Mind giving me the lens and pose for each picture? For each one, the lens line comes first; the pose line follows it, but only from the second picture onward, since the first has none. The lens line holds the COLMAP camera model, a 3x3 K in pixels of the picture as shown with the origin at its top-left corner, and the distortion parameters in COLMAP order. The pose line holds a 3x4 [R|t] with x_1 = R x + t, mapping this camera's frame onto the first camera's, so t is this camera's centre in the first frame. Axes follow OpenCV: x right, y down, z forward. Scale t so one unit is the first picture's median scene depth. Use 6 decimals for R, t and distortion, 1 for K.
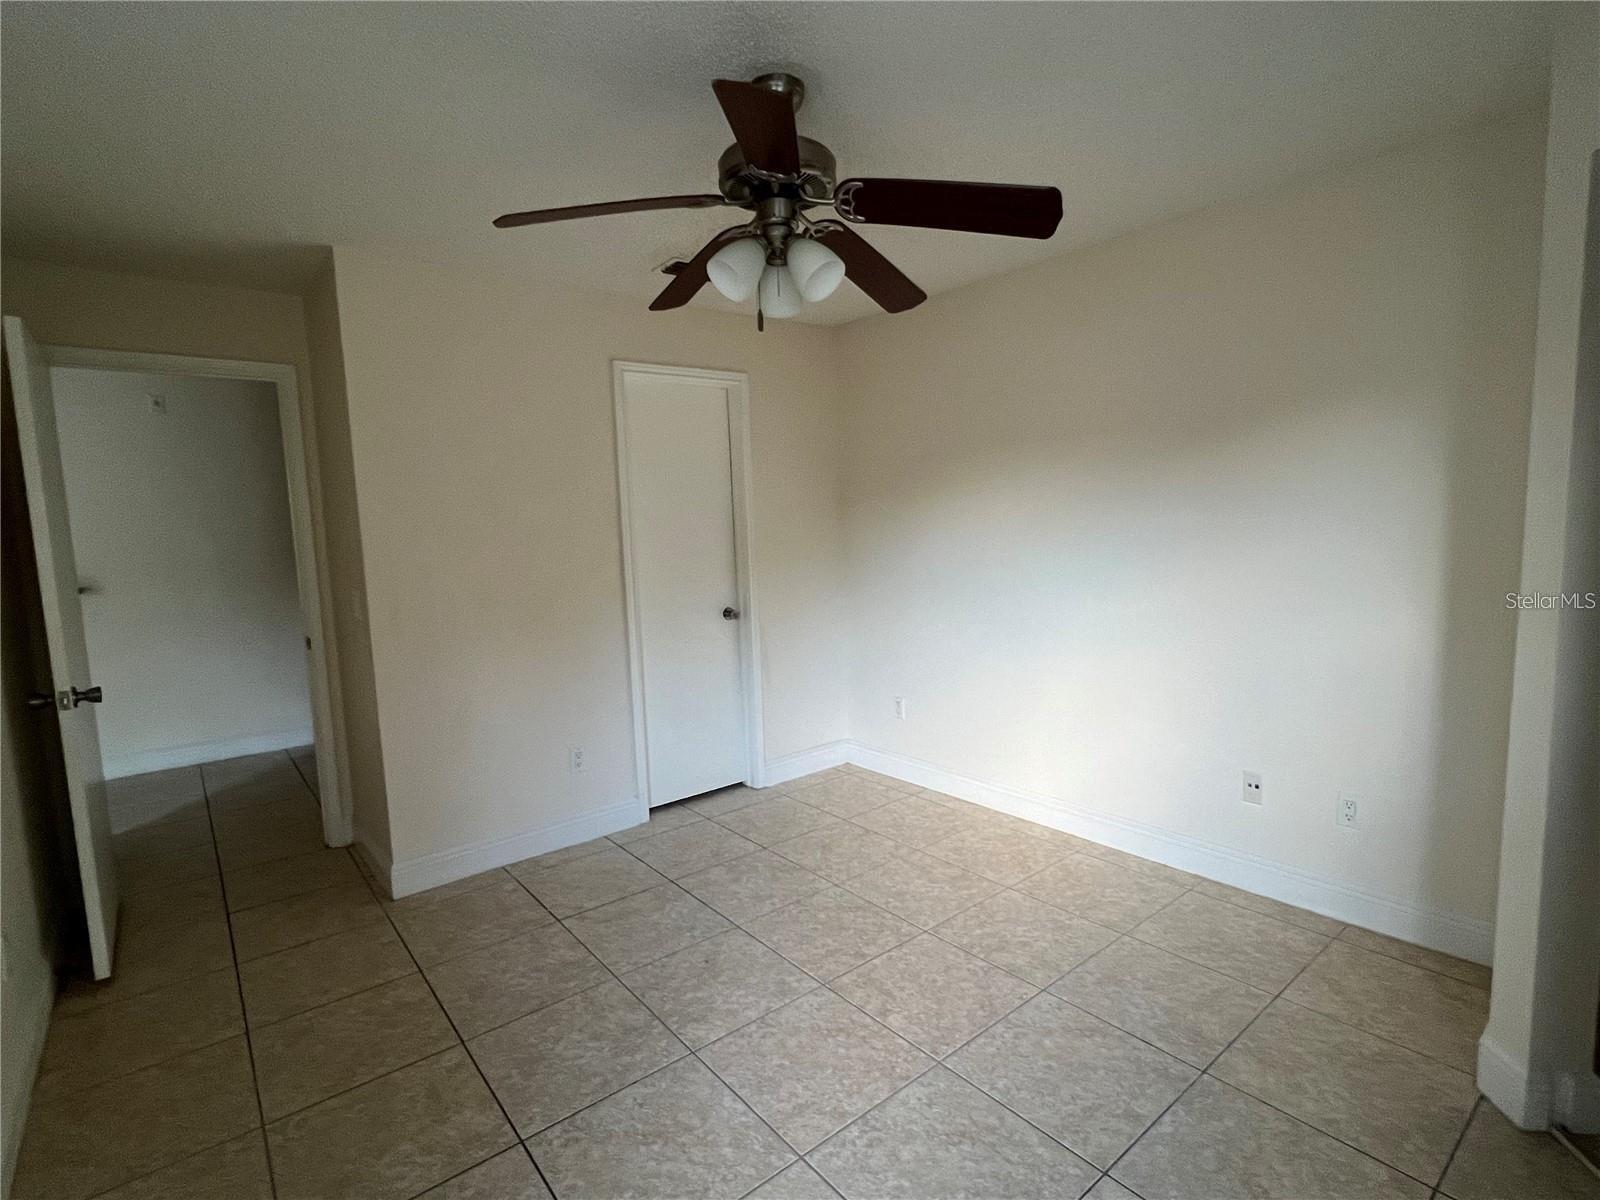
lens RADIAL K [[791.1, 0, 799.3], [0, 791.1, 590.9], [0, 0, 1]] dist [0.002515, 0.000450]
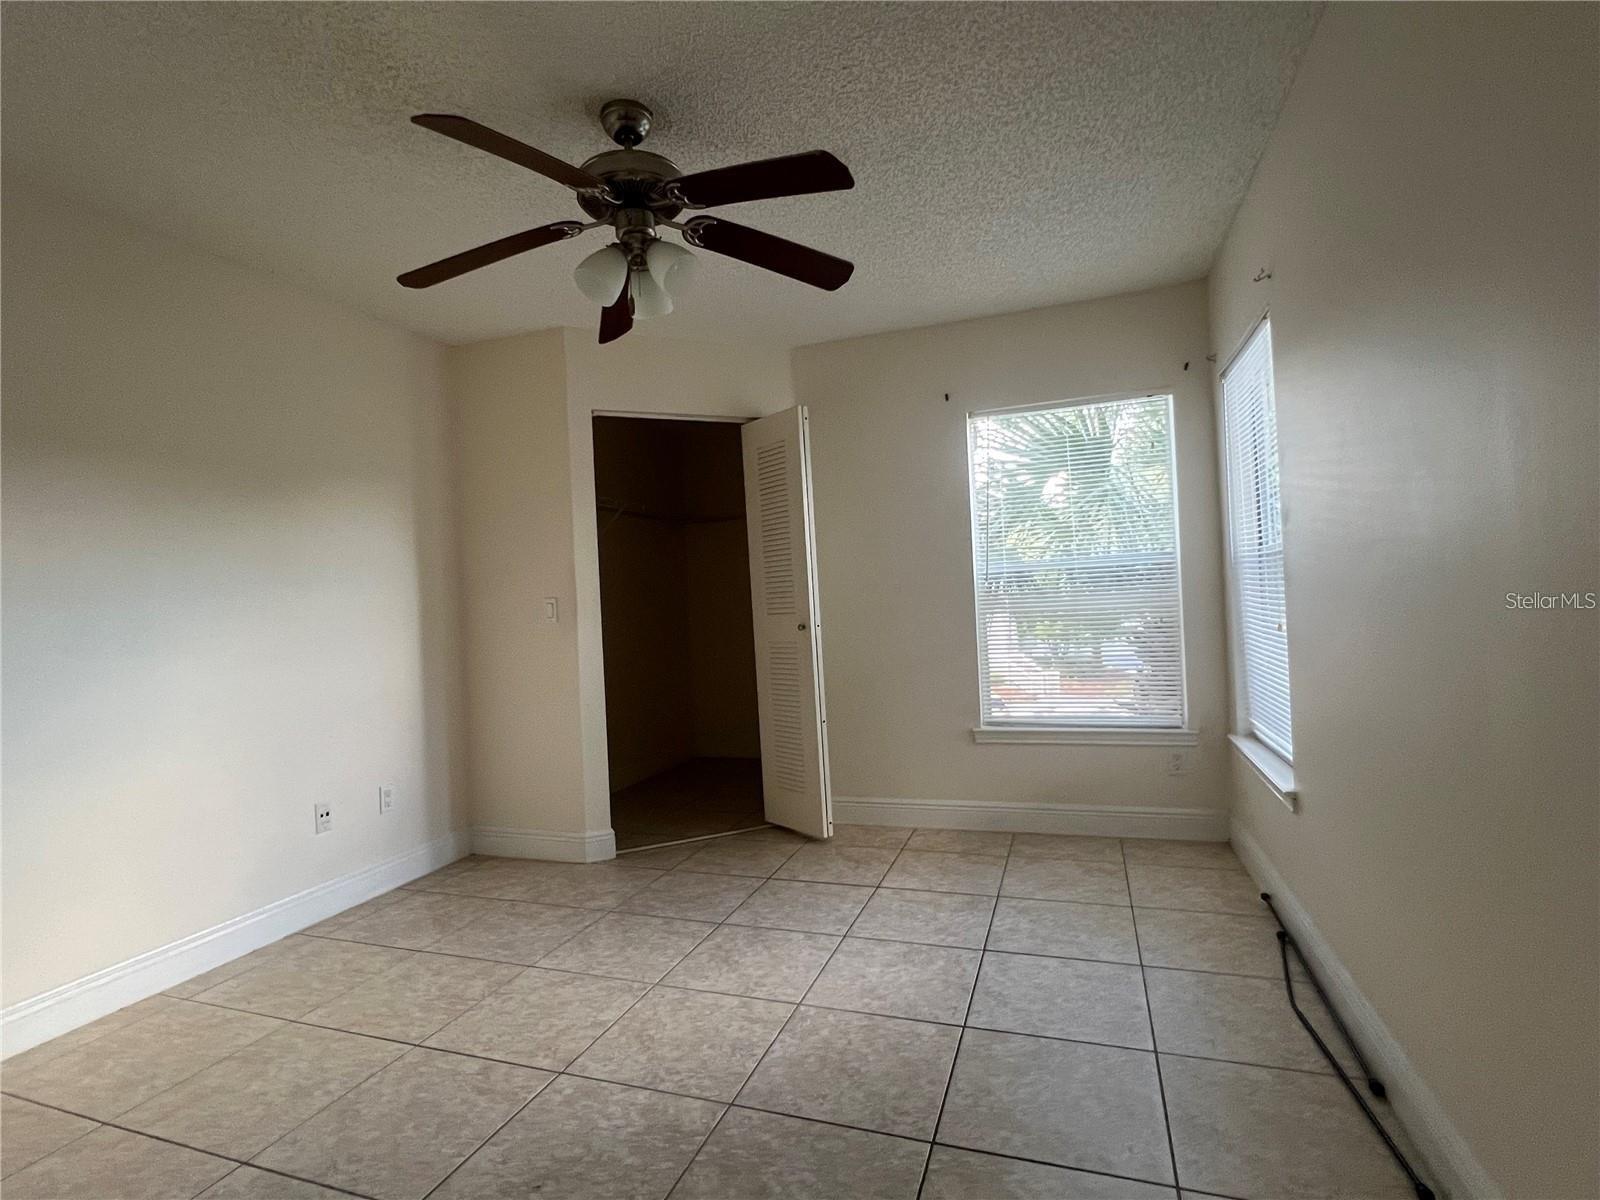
lens RADIAL K [[791.1, 0, 799.3], [0, 791.1, 607.1], [0, 0, 1]] dist [0.002515, 0.000450]
pose [[-0.516946, 0.055192, 0.854237, -0.883906], [0.146663, 0.988874, 0.024863, 0.045658], [-0.843360, 0.138138, -0.519289, 1.247625]]
